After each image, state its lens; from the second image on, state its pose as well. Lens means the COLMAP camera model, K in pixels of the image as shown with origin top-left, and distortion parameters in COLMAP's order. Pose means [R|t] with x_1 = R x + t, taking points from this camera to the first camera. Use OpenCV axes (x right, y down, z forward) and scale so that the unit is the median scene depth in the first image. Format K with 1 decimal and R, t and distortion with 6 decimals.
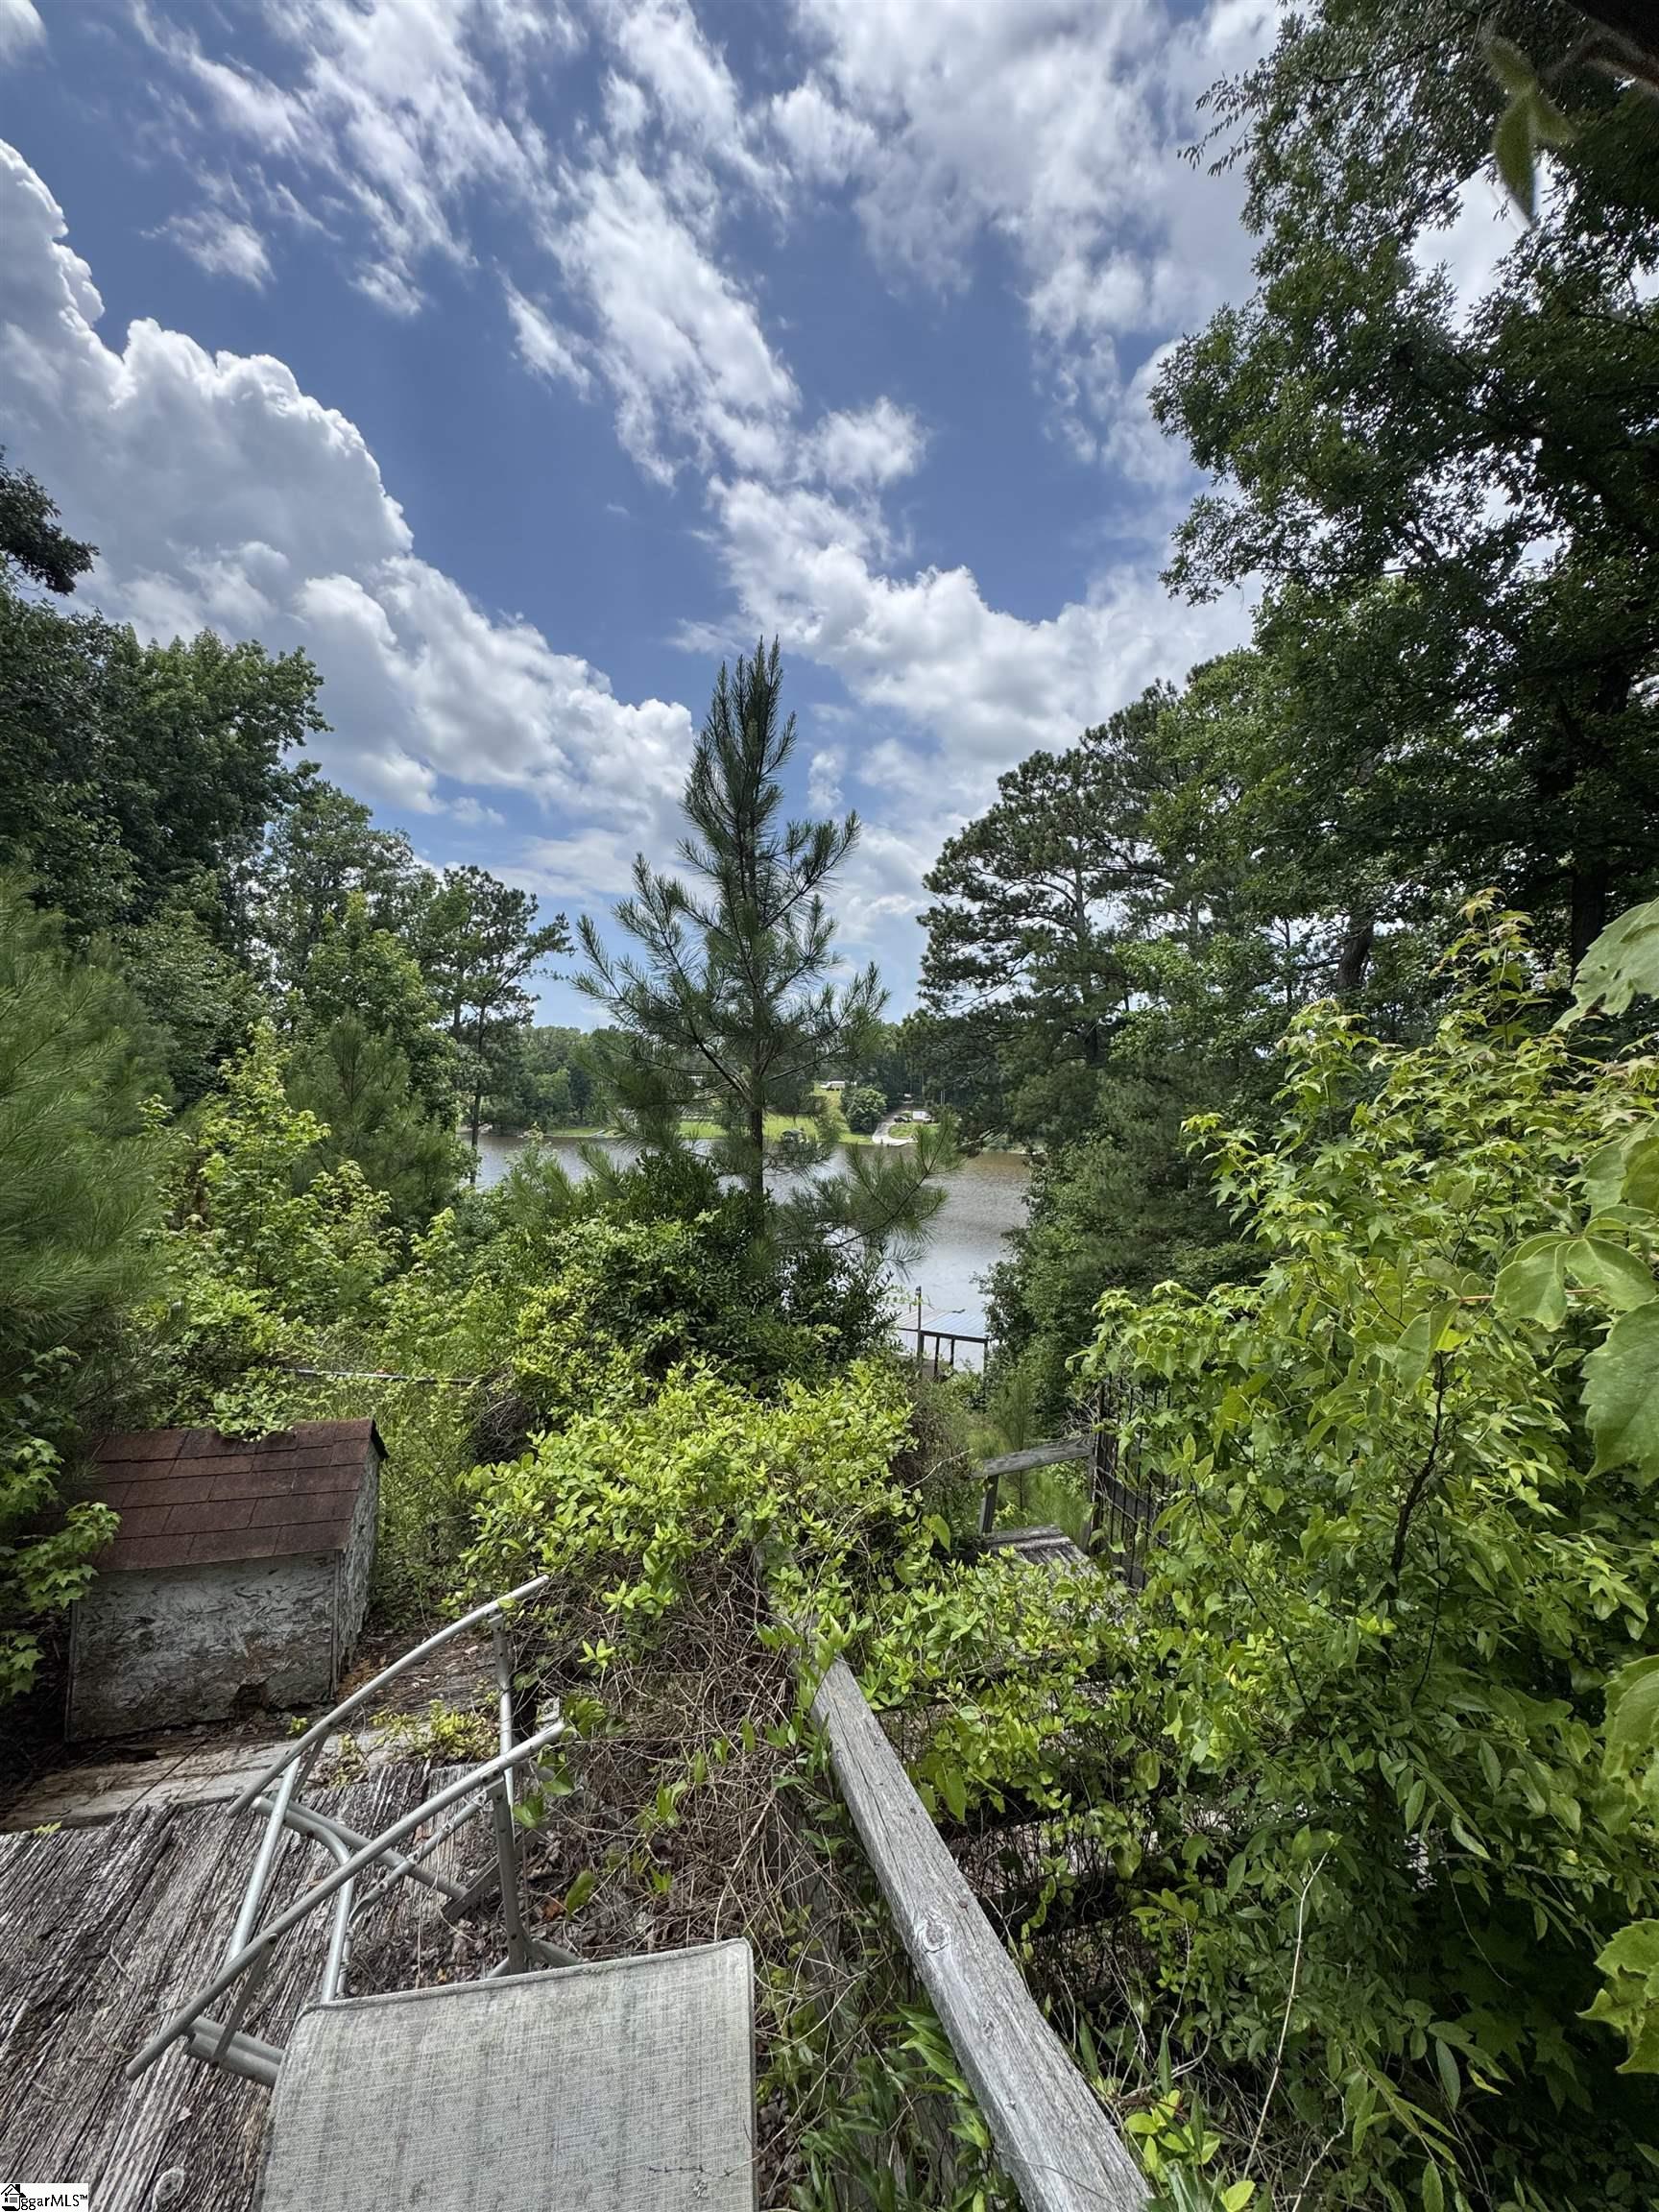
lens RADIAL K [[882.3, 0, 832.6], [0, 882.3, 1106.8], [0, 0, 1]] dist [-0.003061, 0.000706]
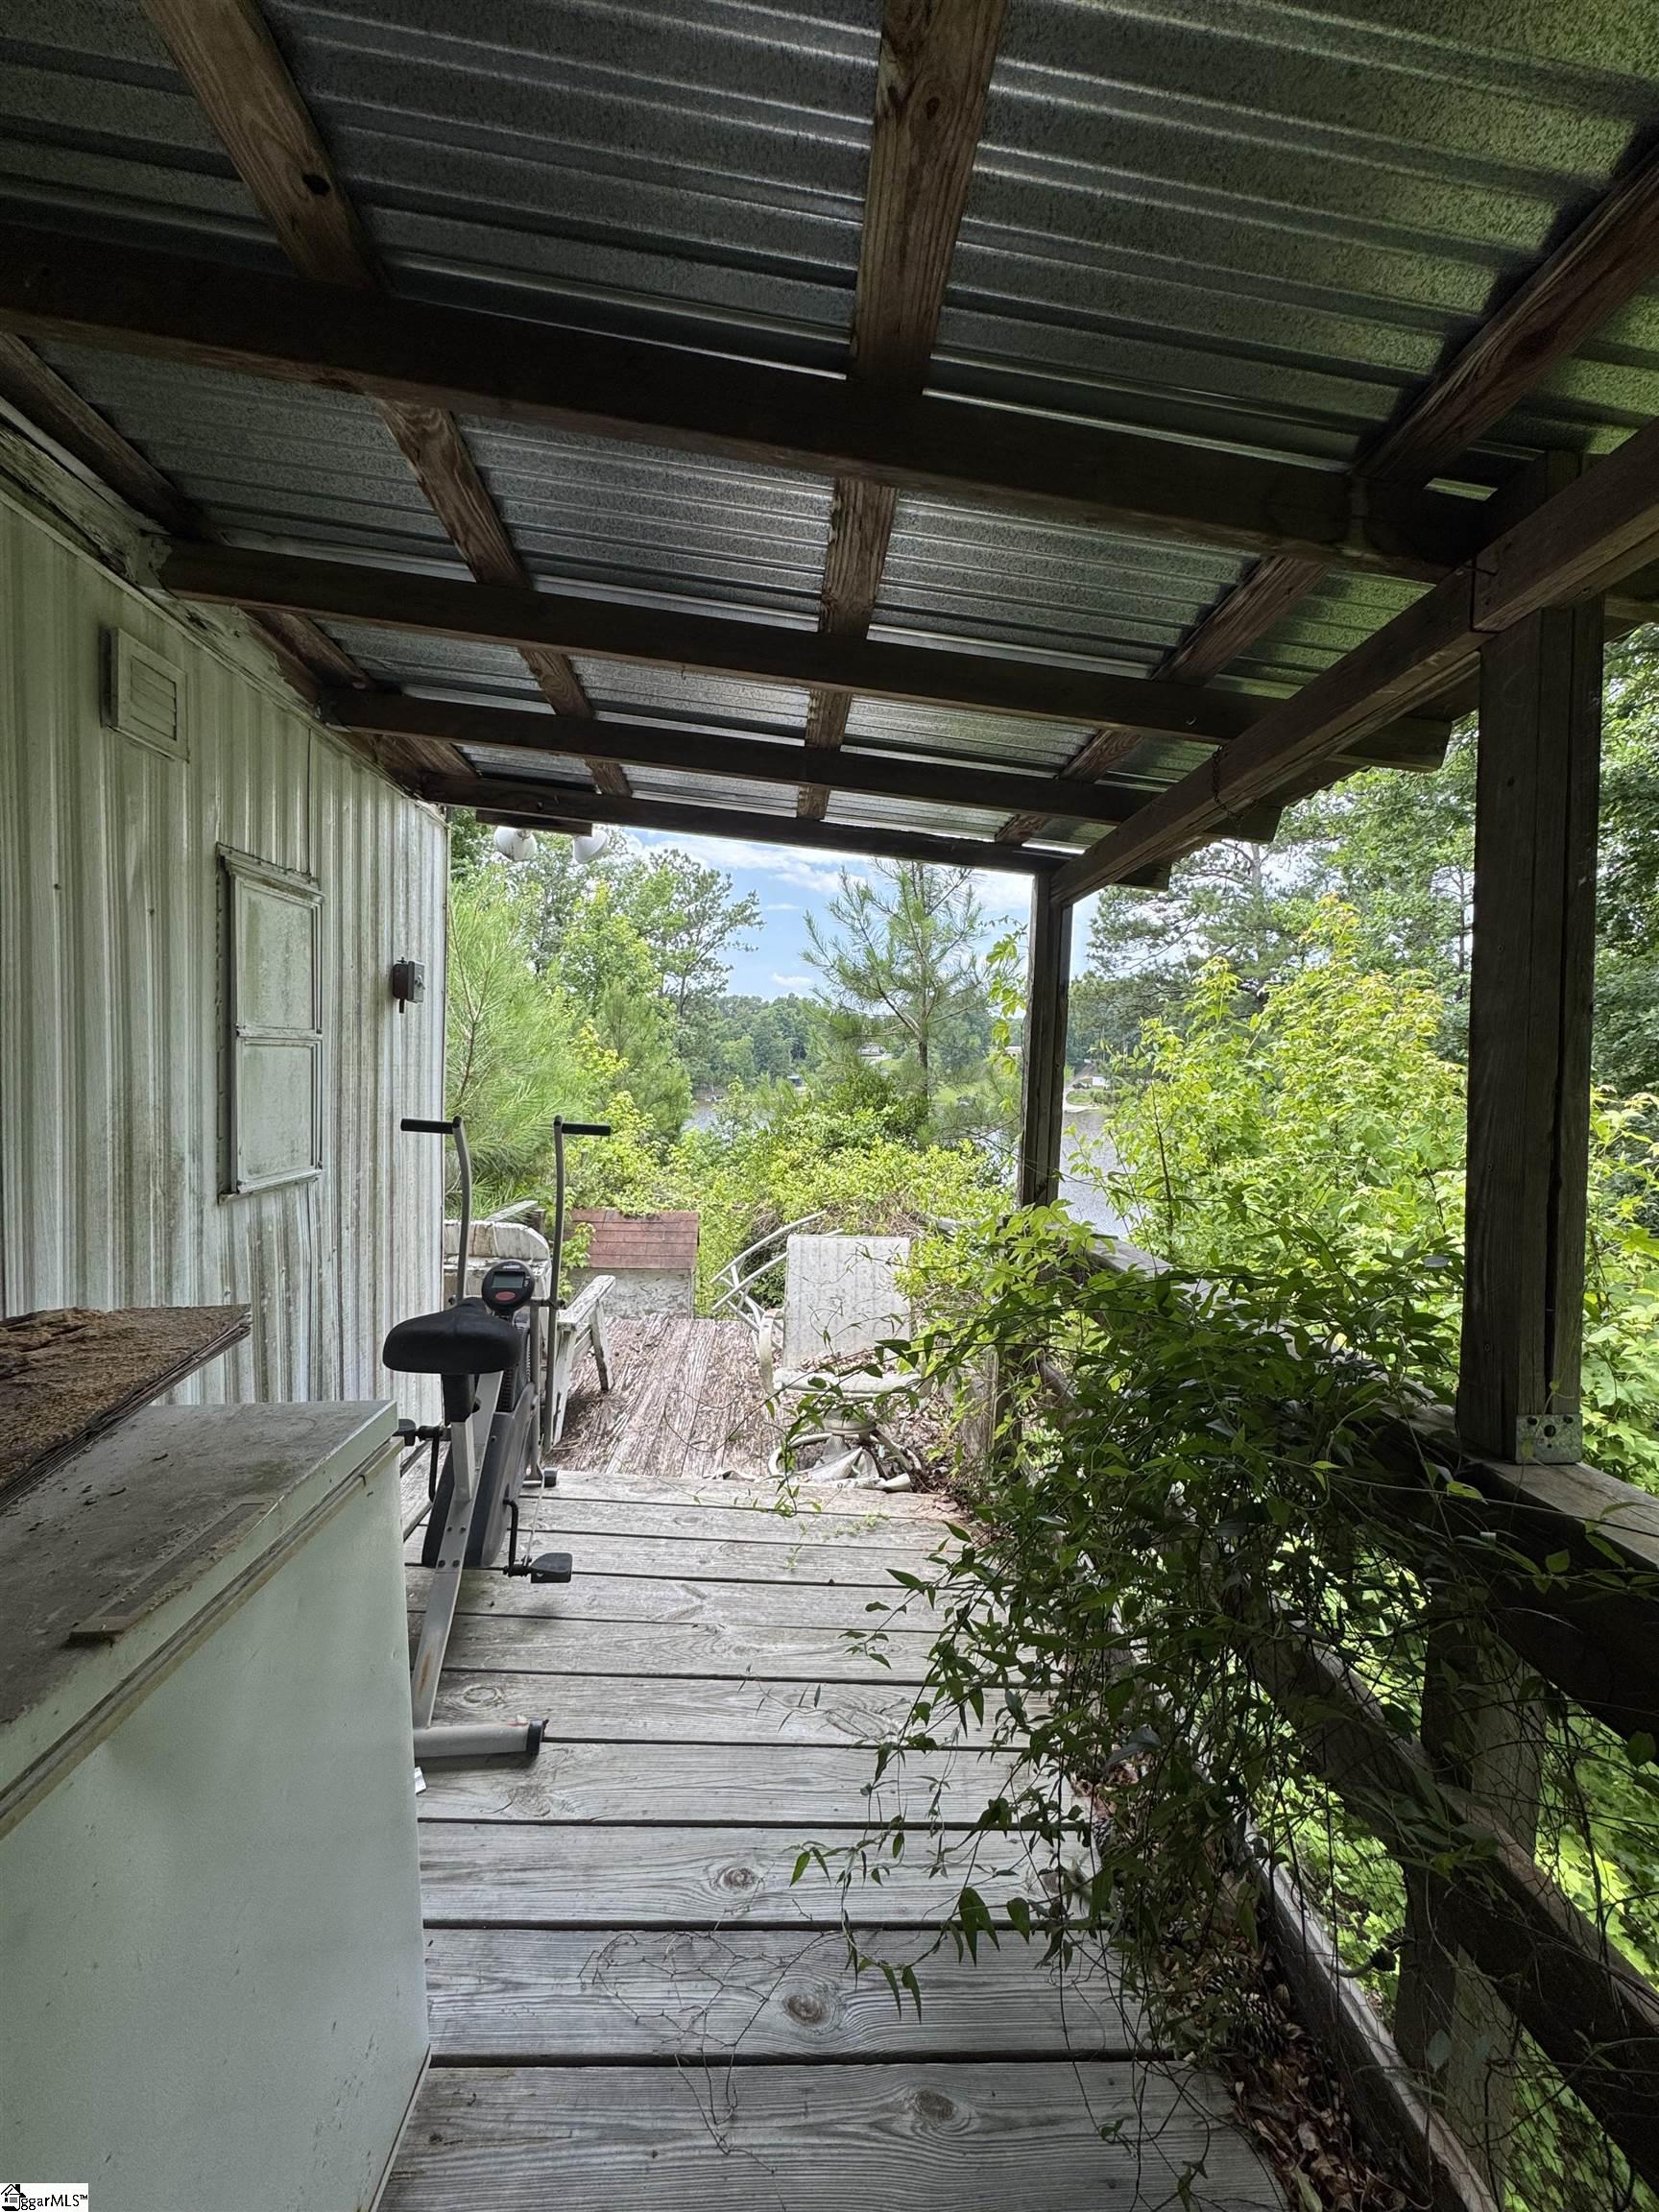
lens RADIAL K [[882.3, 0, 832.6], [0, 882.3, 1106.8], [0, 0, 1]] dist [-0.003061, 0.000706]
pose [[0.980380, 0.008796, -0.196923, 0.034079], [-0.001289, 0.999269, 0.038216, 0.035127], [0.197115, -0.037213, 0.979674, -0.281944]]
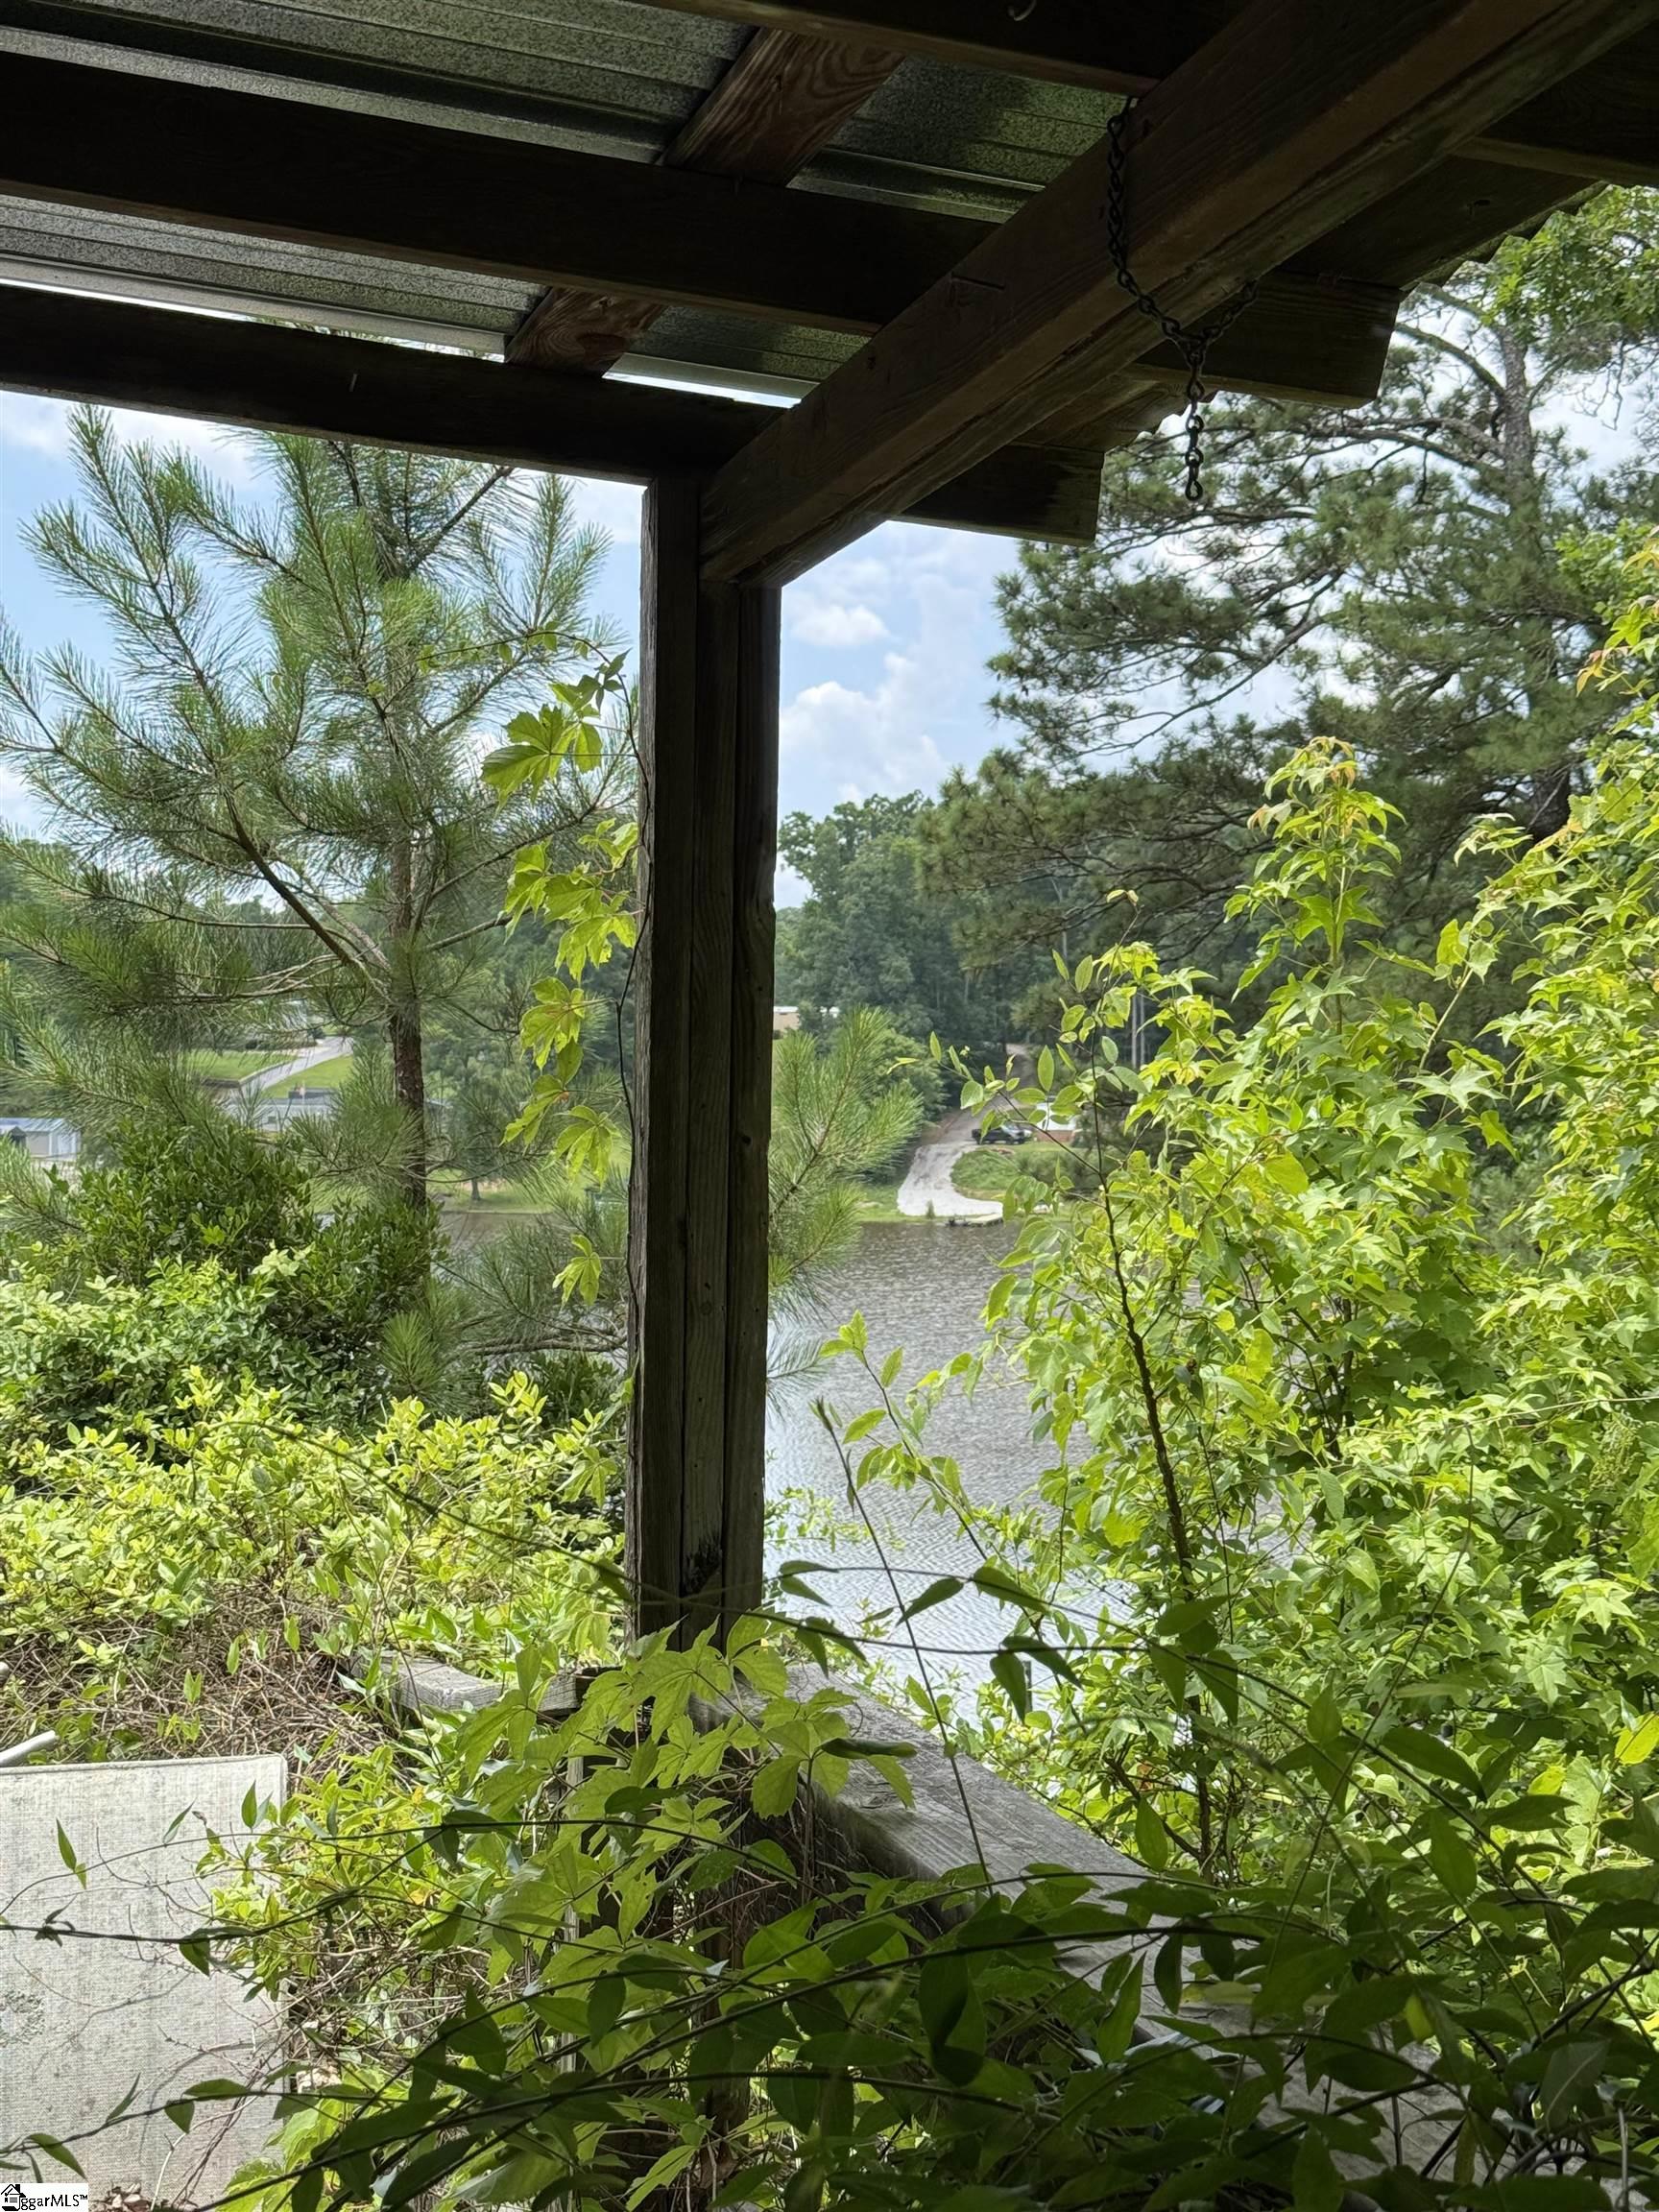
lens RADIAL K [[3077.9, 0, 829.5], [0, 3077.9, 1106.0], [0, 0, 1]] dist [0.138144, -0.018864]
pose [[0.999540, -0.022389, 0.020471, 0.052857], [0.022319, 0.999744, 0.003634, 0.028052], [-0.020547, -0.003175, 0.999784, -0.276191]]
